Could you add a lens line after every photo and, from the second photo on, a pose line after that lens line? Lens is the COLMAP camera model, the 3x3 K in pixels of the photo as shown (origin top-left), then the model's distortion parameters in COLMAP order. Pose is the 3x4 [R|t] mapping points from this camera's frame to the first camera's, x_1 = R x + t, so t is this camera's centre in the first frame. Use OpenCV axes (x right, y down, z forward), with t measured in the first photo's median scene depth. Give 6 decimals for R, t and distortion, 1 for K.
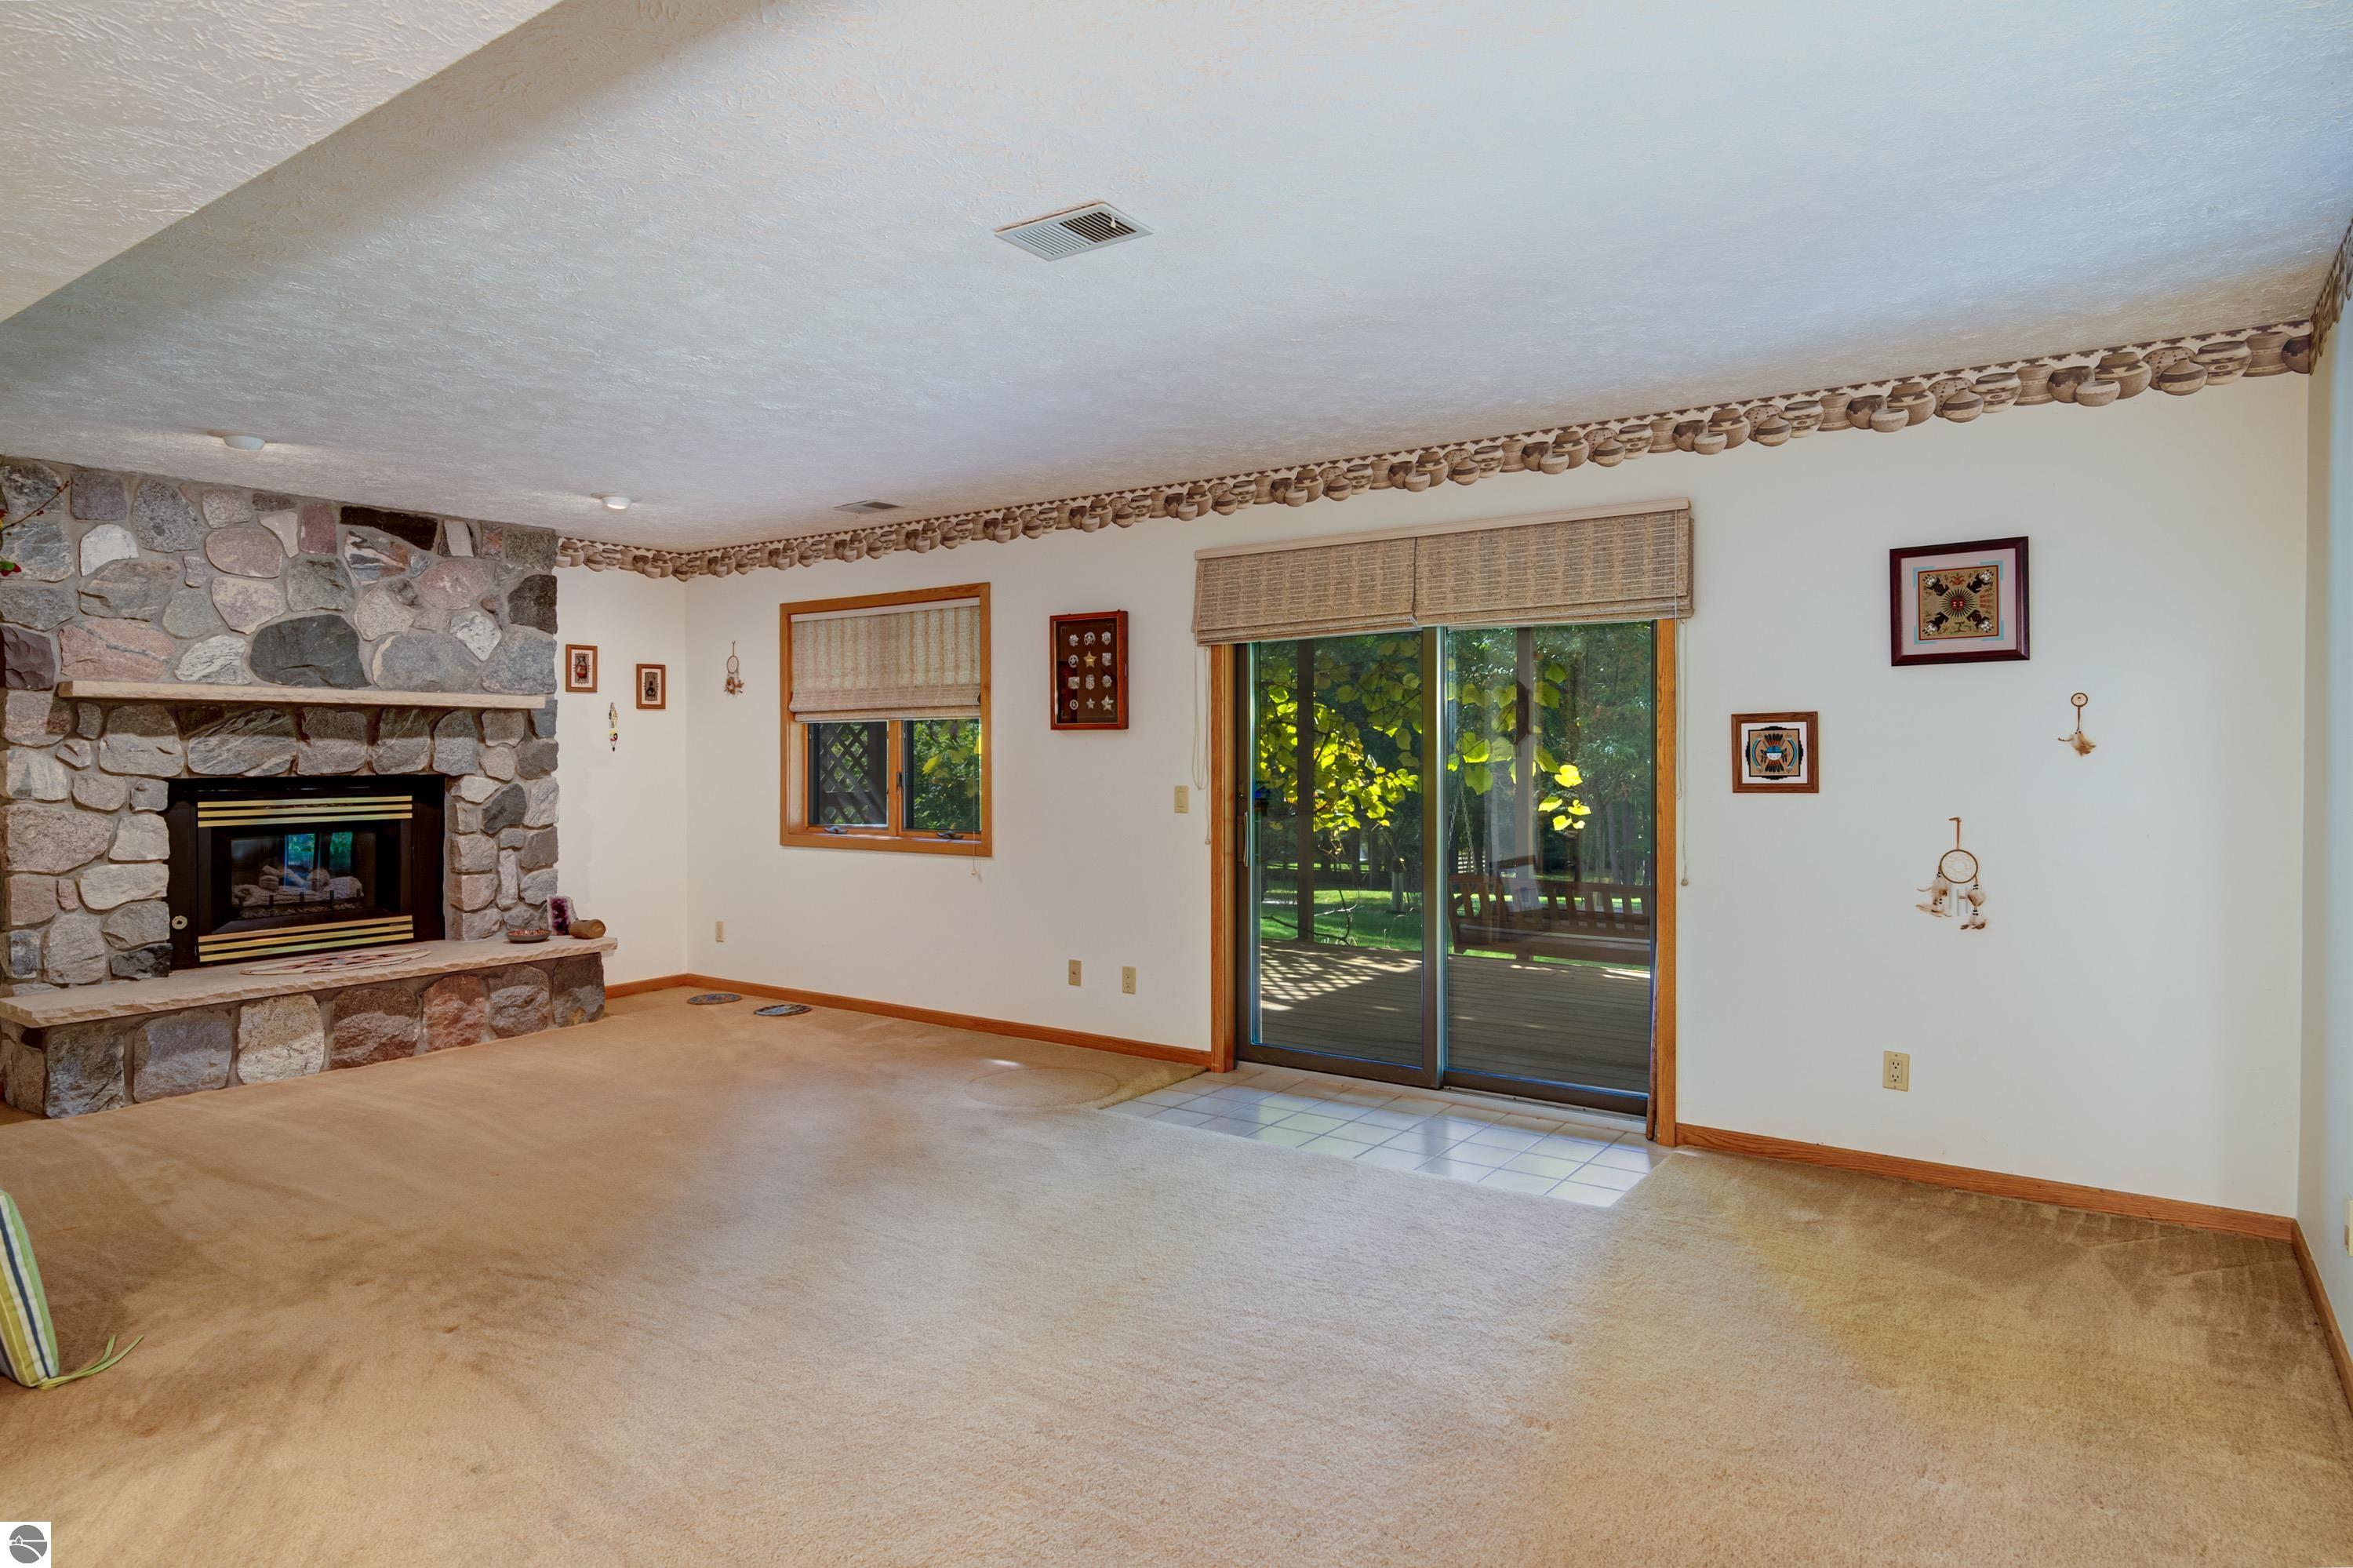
lens RADIAL K [[1308.5, 0, 1176.5], [0, 1308.5, 784.0], [0, 0, 1]] dist [0.018022, -0.011324]
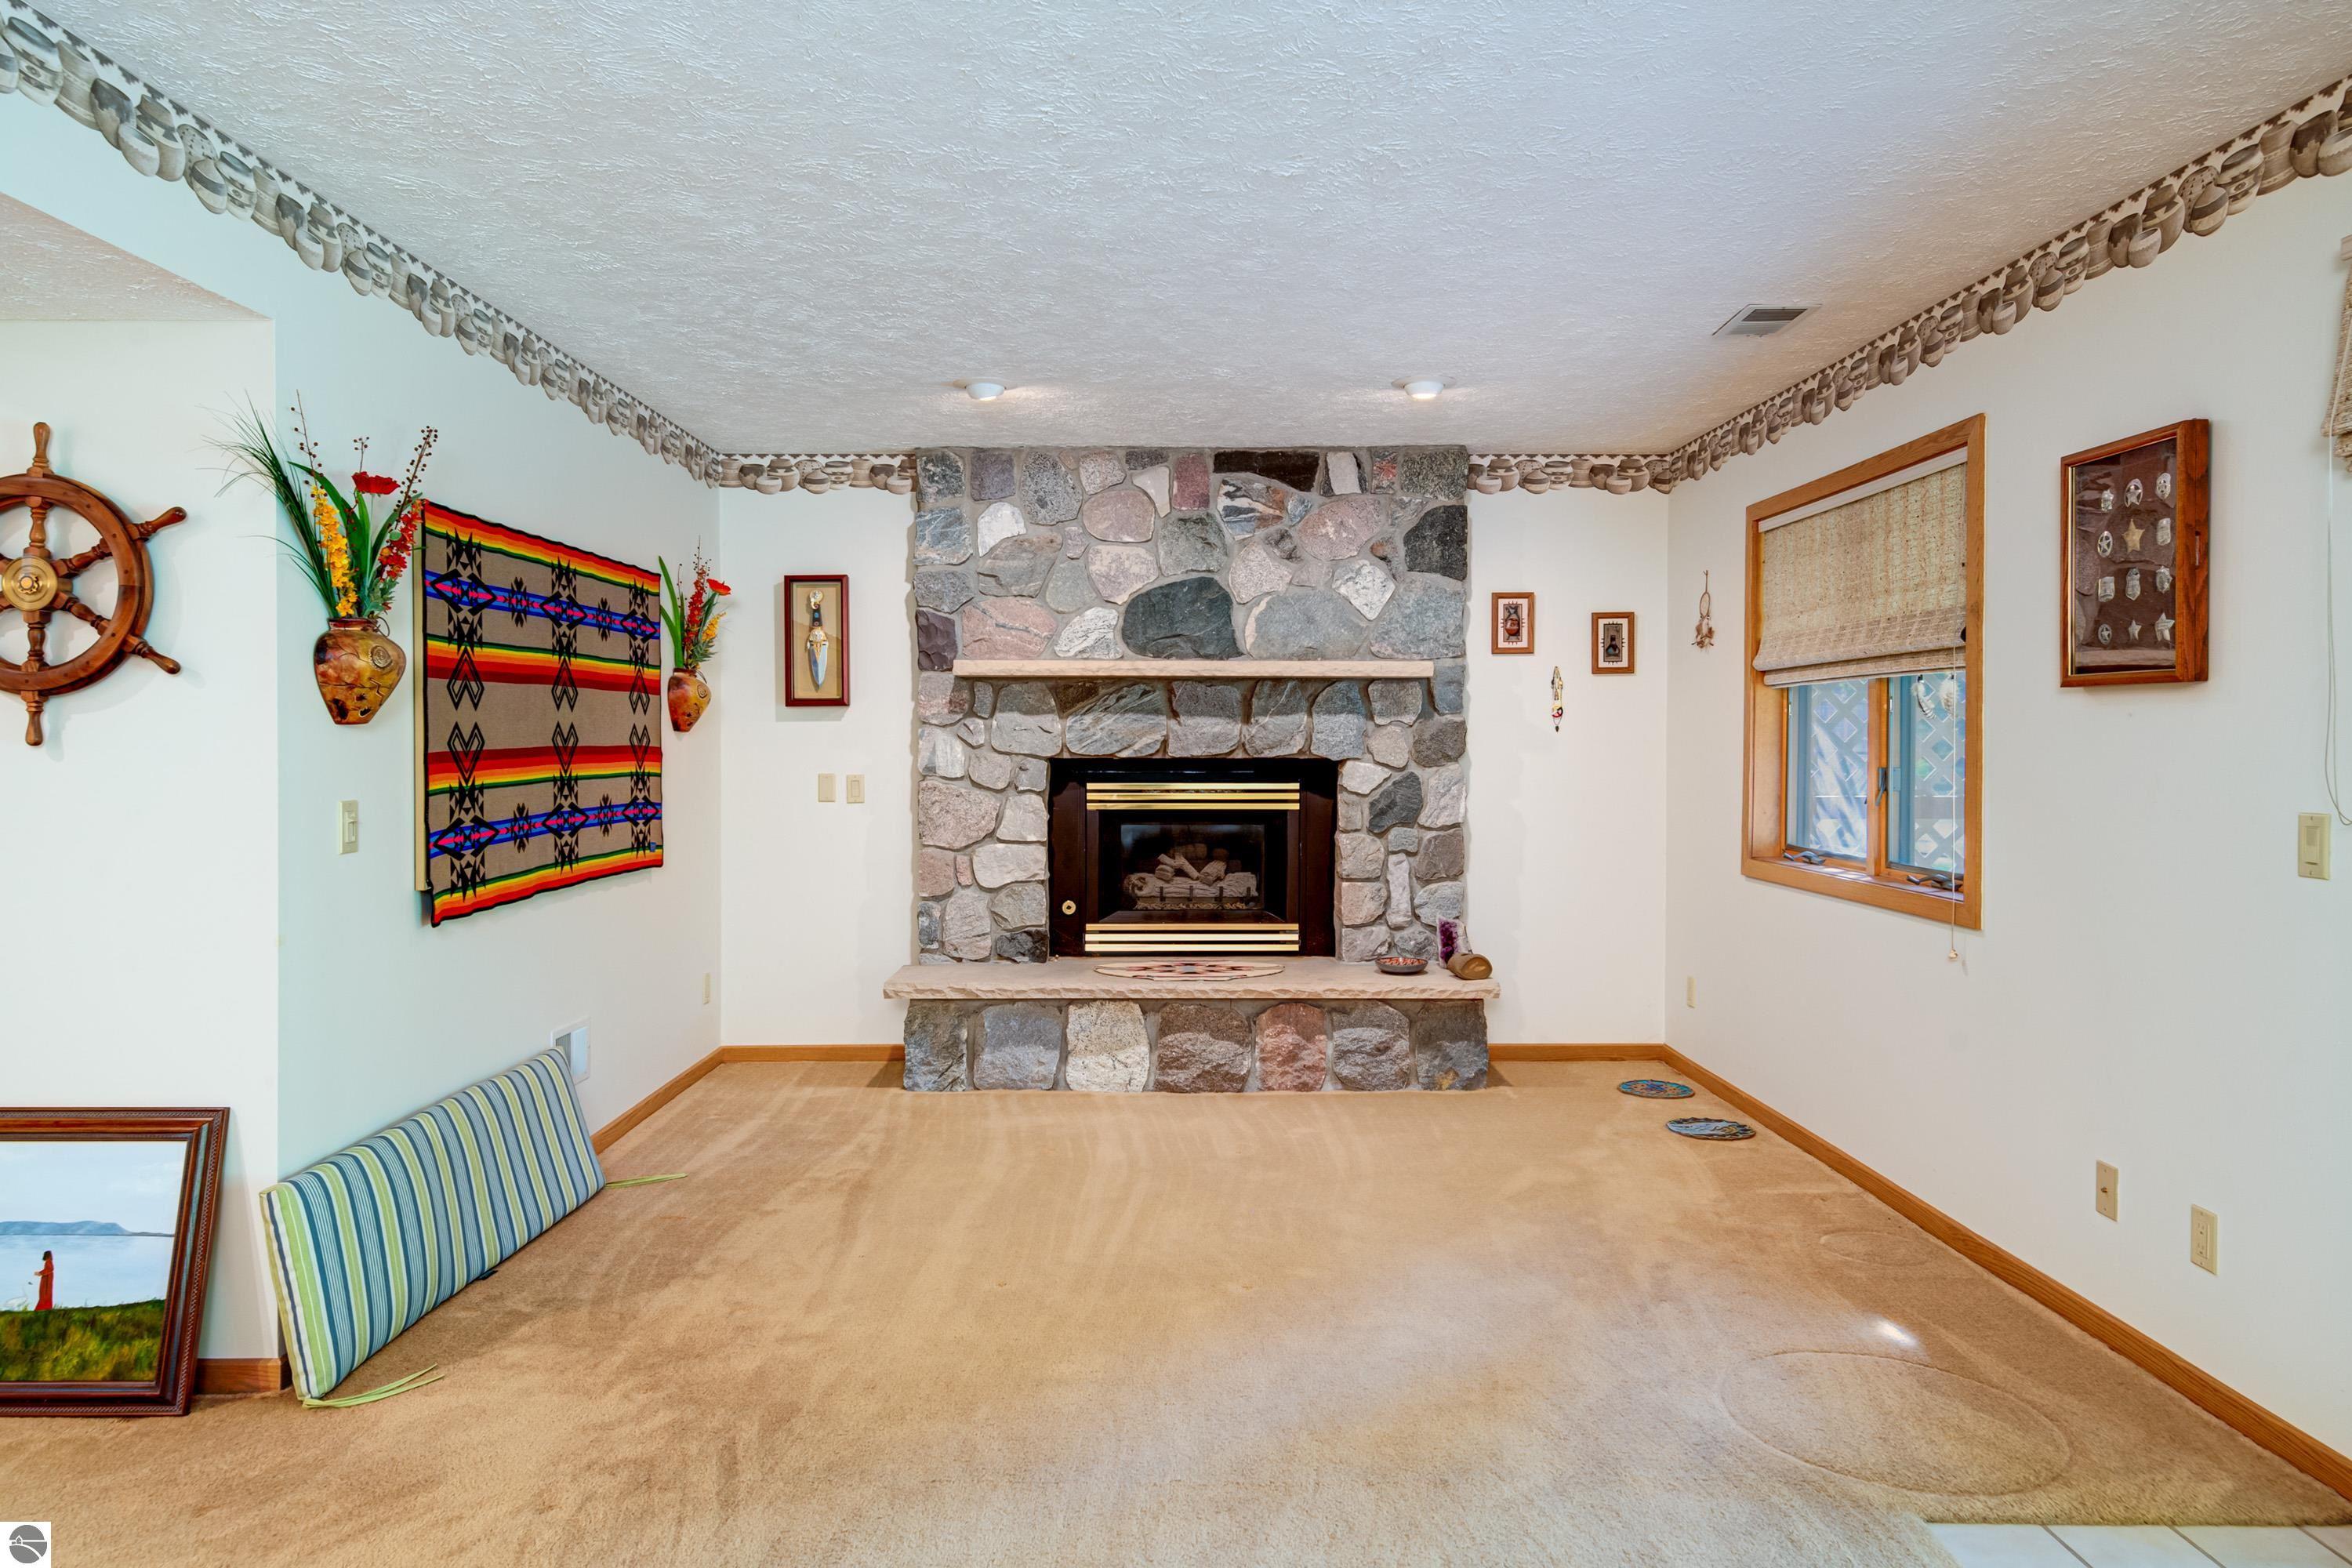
lens RADIAL K [[1506.2, 0, 1179.7], [0, 1506.2, 755.2], [0, 0, 1]] dist [0.023804, -0.000782]
pose [[0.588075, 0.014135, -0.808683, 0.174366], [-0.022904, 0.999737, 0.000819, -0.008889], [0.808482, 0.018041, 0.588244, 0.395996]]
